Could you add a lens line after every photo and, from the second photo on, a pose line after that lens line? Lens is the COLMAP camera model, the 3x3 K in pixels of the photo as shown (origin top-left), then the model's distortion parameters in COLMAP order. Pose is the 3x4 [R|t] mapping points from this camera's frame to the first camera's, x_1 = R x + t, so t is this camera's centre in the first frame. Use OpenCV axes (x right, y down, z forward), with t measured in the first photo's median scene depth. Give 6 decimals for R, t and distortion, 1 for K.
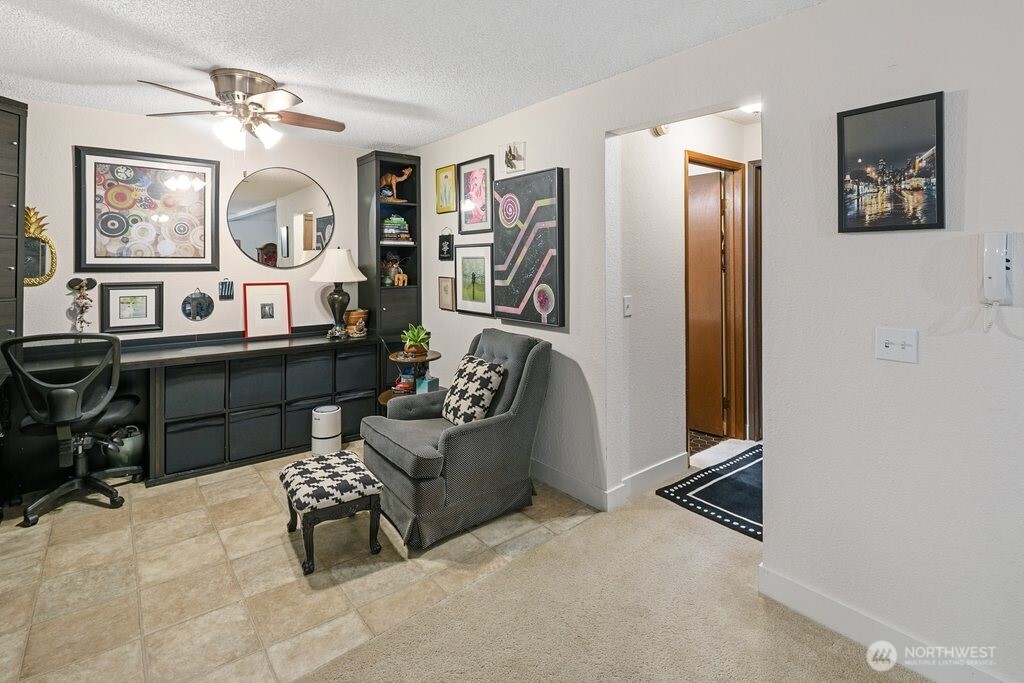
lens RADIAL K [[500.9, 0, 505.2], [0, 500.9, 260.7], [0, 0, 1]] dist [0.010820, -0.006833]
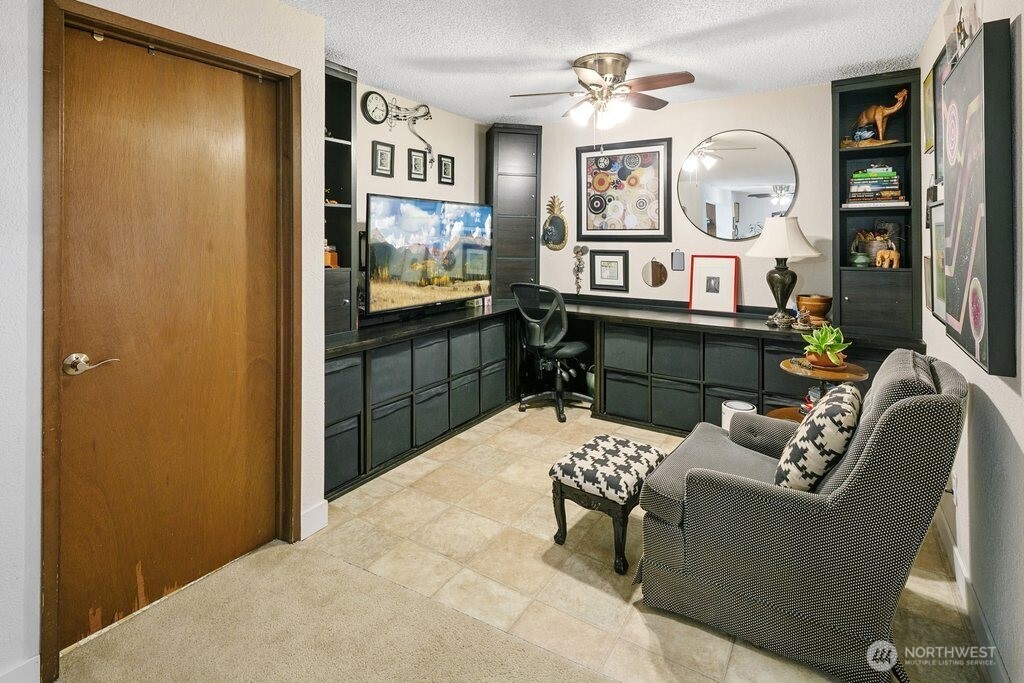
lens RADIAL K [[500.9, 0, 518.6], [0, 500.9, 233.6], [0, 0, 1]] dist [0.010820, -0.006833]
pose [[0.326635, -0.002552, -0.945147, 0.345197], [0.004692, 0.999988, -0.001079, 0.003088], [0.945139, -0.004082, 0.326643, 0.388803]]
